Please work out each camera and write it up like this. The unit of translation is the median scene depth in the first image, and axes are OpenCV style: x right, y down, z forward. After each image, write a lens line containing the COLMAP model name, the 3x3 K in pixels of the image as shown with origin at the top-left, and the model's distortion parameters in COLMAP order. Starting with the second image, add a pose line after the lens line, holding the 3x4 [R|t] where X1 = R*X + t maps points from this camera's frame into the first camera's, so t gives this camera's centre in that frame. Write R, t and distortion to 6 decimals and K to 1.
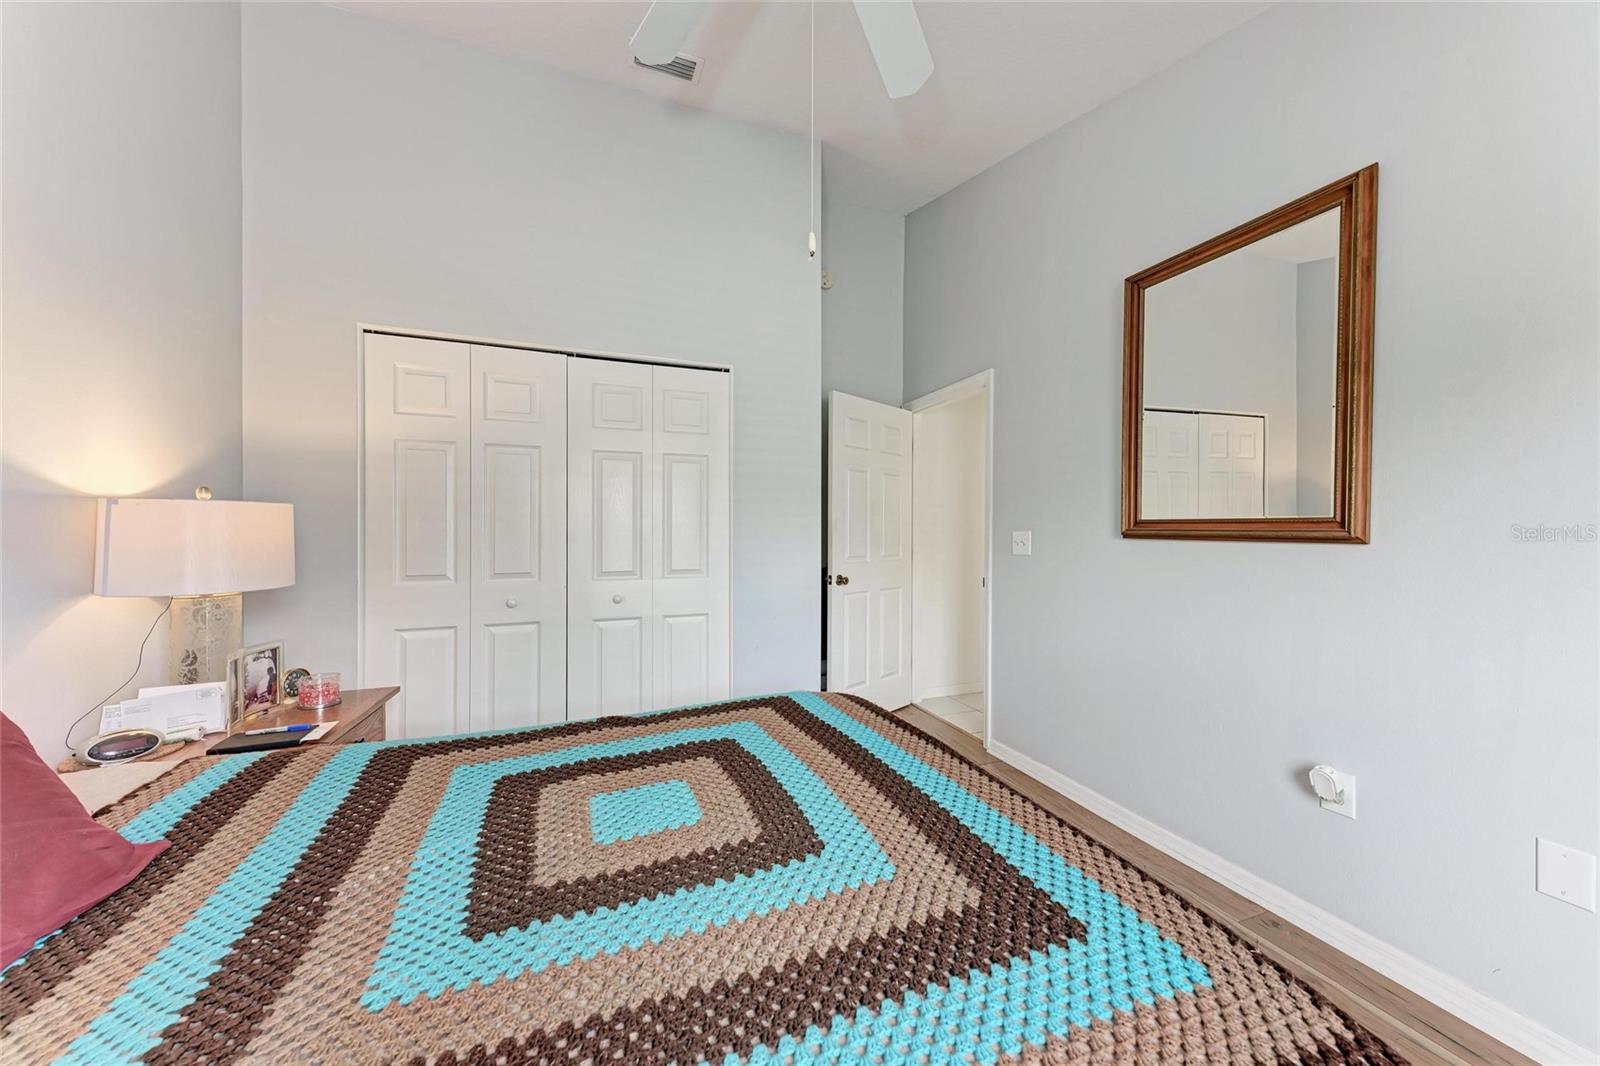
lens RADIAL K [[549.7, 0, 800.1], [0, 549.7, 533.1], [0, 0, 1]] dist [0.014739, -0.001341]
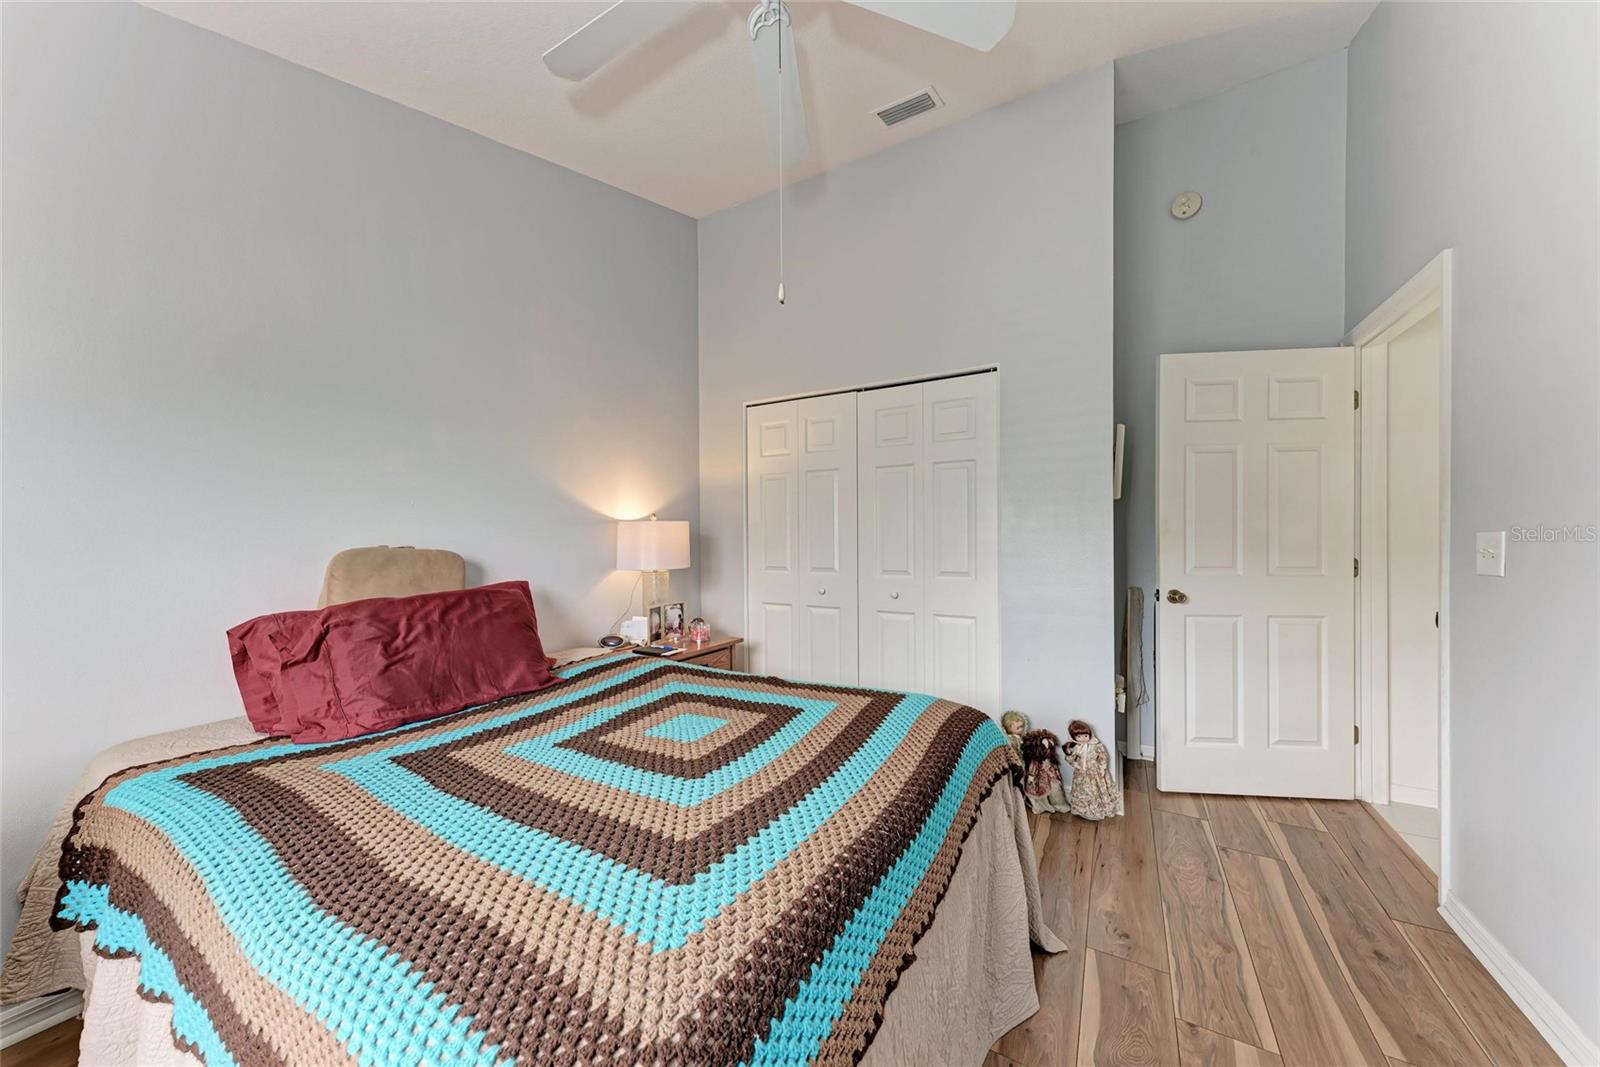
lens RADIAL K [[549.7, 0, 805.4], [0, 549.7, 539.2], [0, 0, 1]] dist [0.014739, -0.001341]
pose [[0.639654, 0.001396, -0.768661, 0.630299], [0.004985, 0.999970, 0.005965, -0.004885], [0.768647, -0.007647, 0.639628, 0.186756]]
